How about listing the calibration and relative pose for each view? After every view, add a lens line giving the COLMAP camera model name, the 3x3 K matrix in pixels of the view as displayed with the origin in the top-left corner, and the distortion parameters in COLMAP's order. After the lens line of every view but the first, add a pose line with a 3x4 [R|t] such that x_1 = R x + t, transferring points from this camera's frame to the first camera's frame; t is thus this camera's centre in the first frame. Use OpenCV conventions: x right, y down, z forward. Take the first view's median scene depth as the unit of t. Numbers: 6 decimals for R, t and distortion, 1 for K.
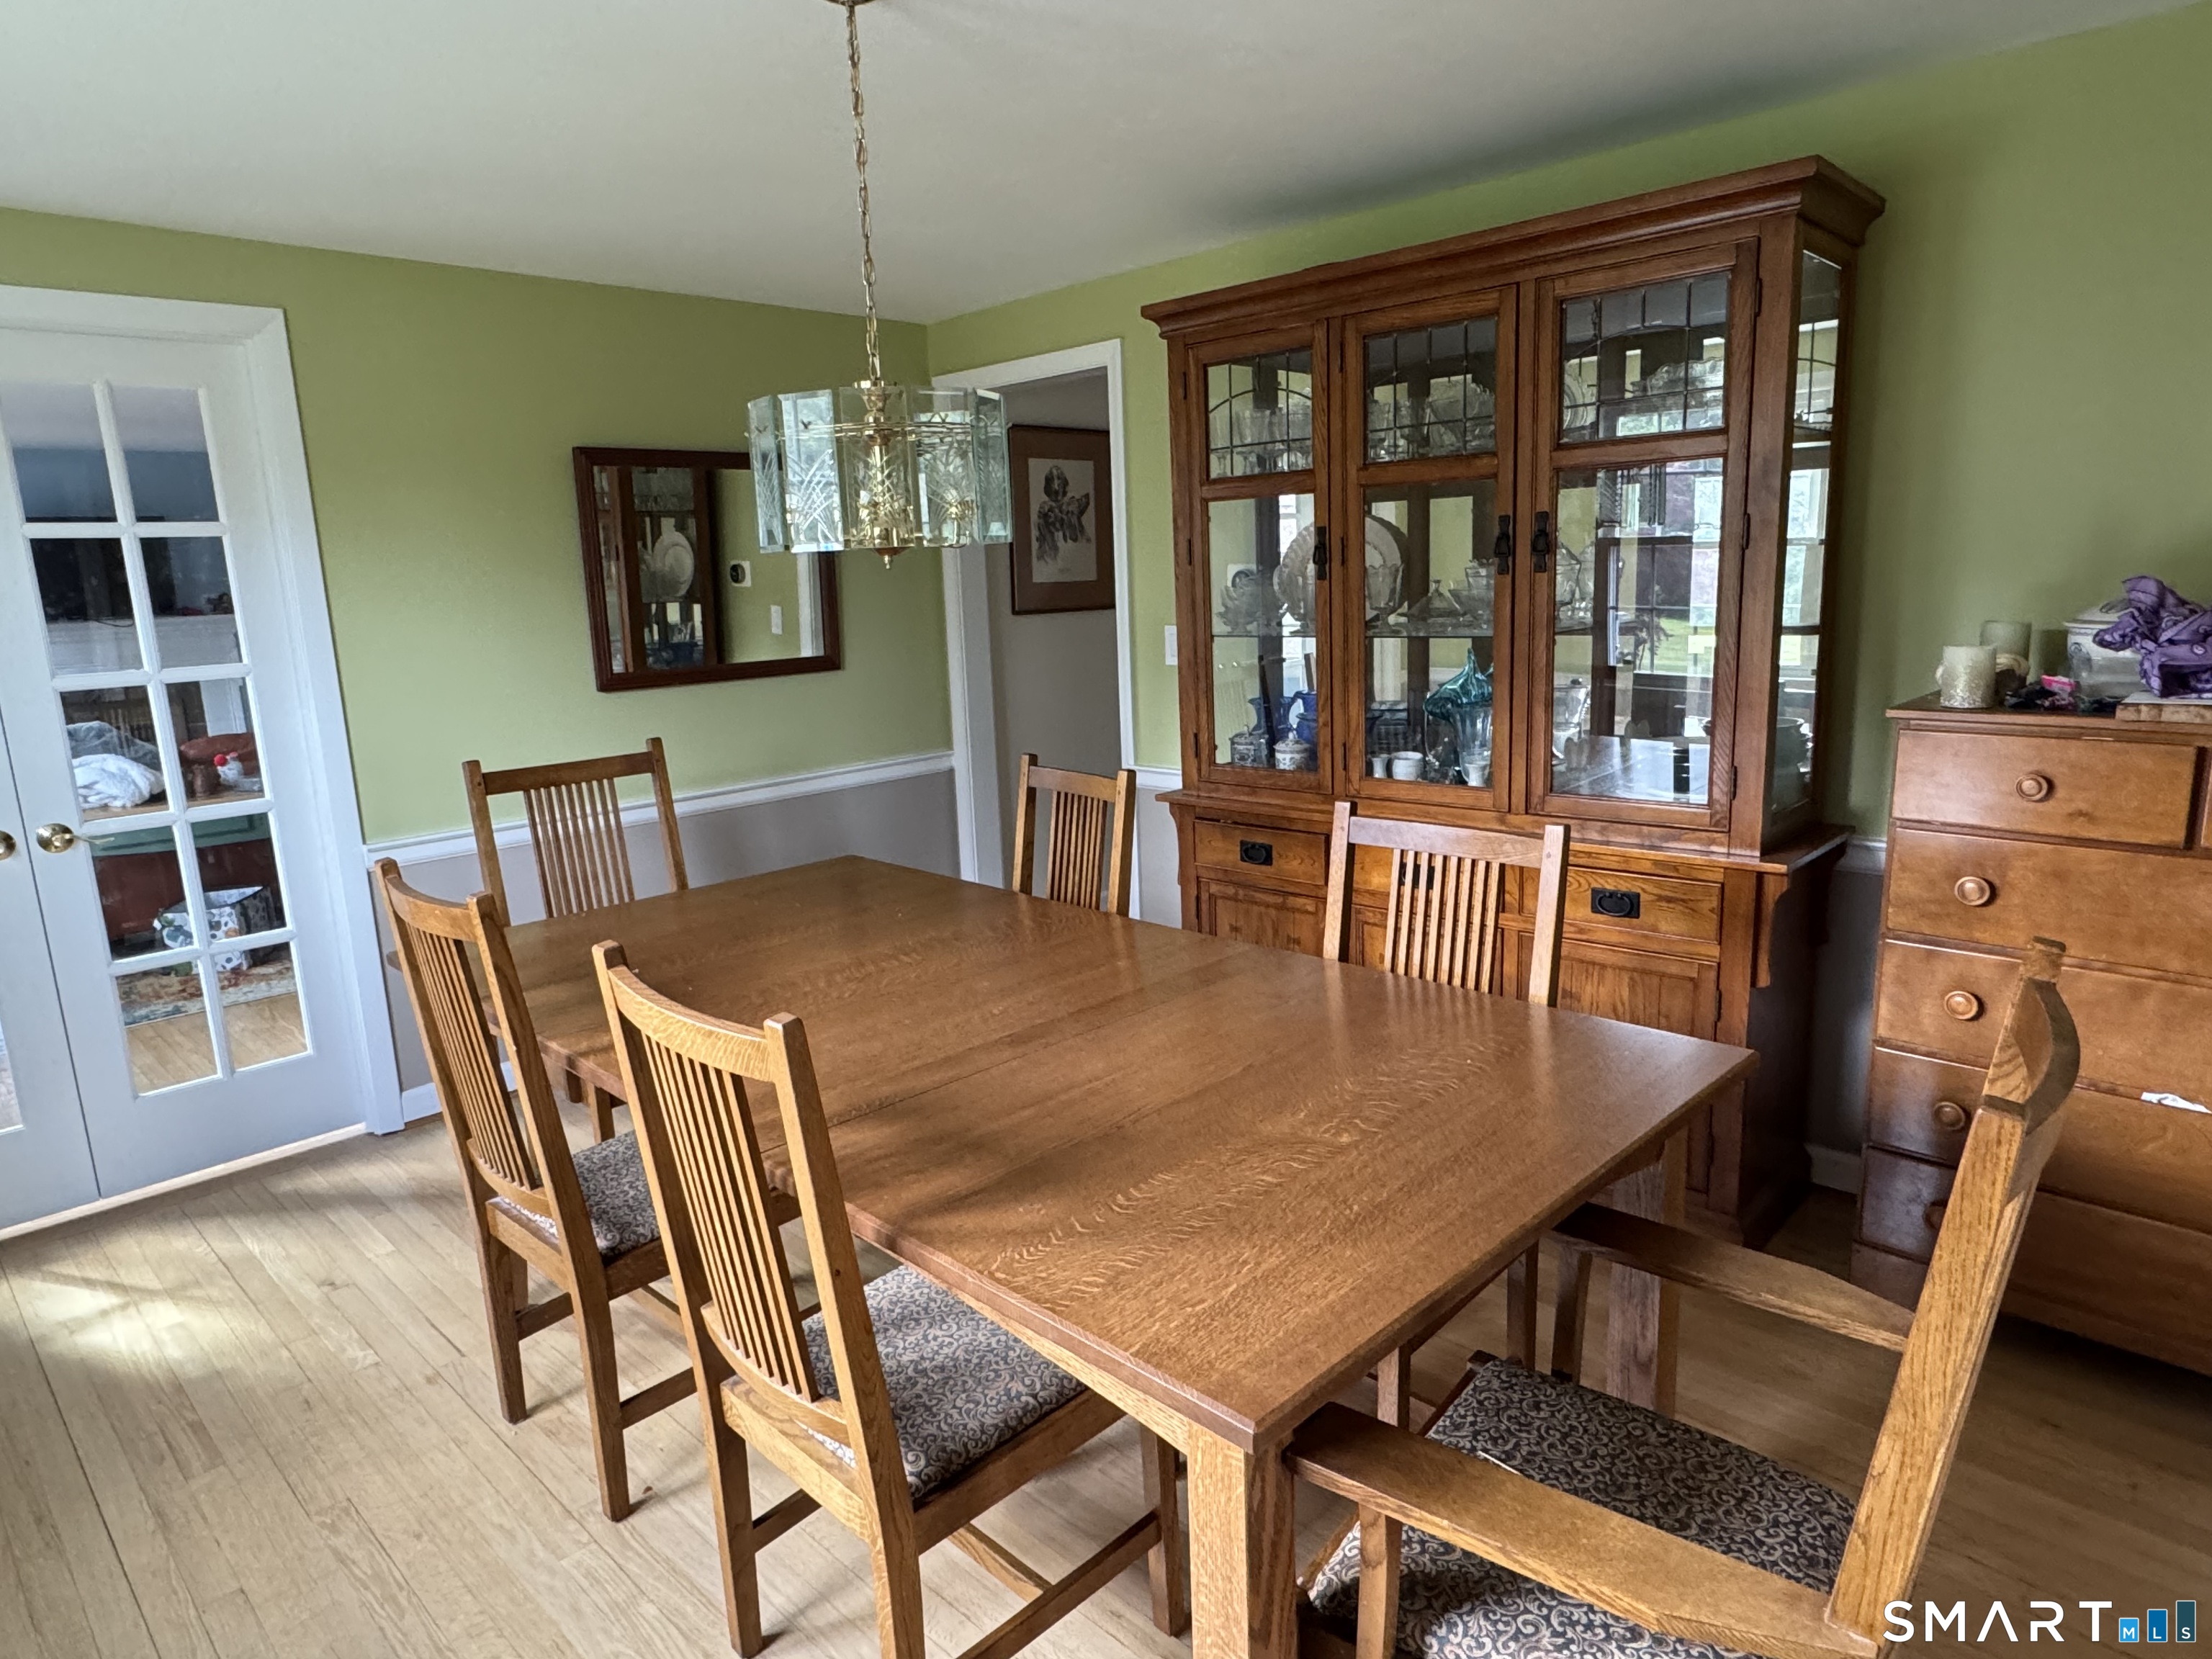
lens RADIAL K [[1326.4, 0, 1106.0], [0, 1326.4, 829.5], [0, 0, 1]] dist [0.002573, 0.000078]
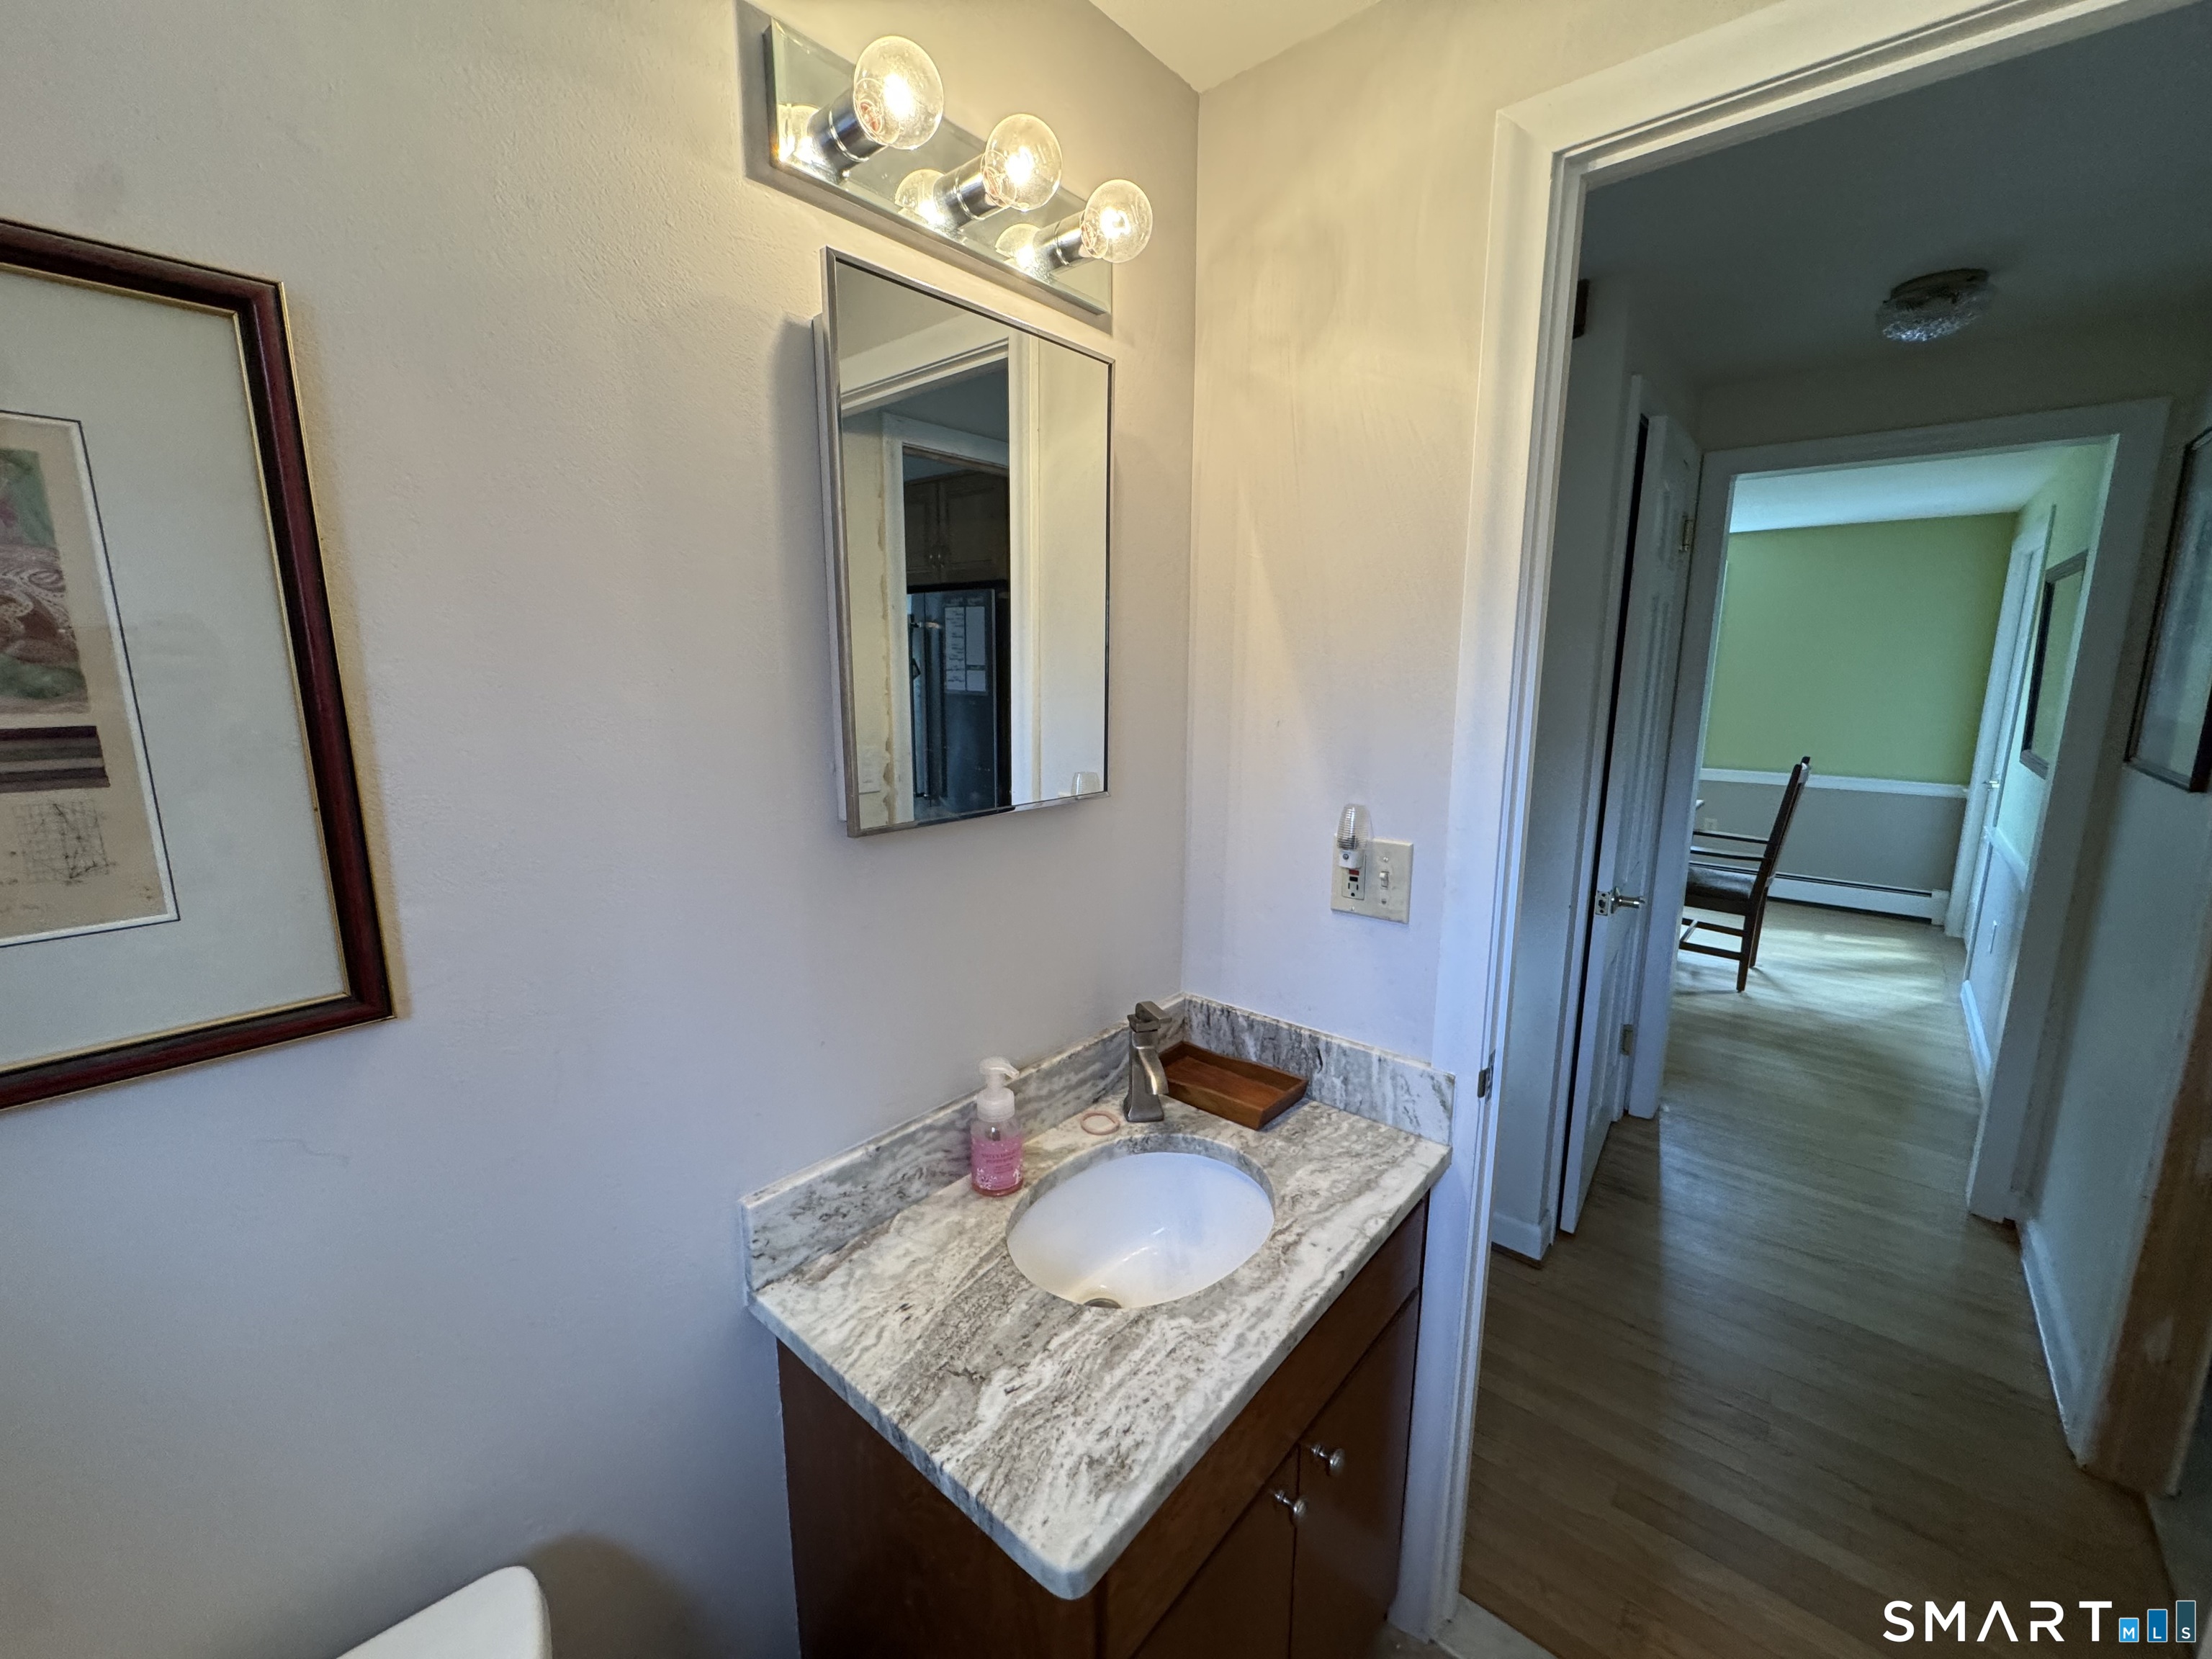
lens RADIAL K [[878.9, 0, 1106.0], [0, 878.9, 829.5], [0, 0, 1]] dist [-0.002679, -0.000179]
pose [[-0.997028, 0.052102, -0.056757, 0.721199], [0.027125, 0.926884, 0.374366, -0.501880], [0.072112, 0.371714, -0.925542, 2.251504]]
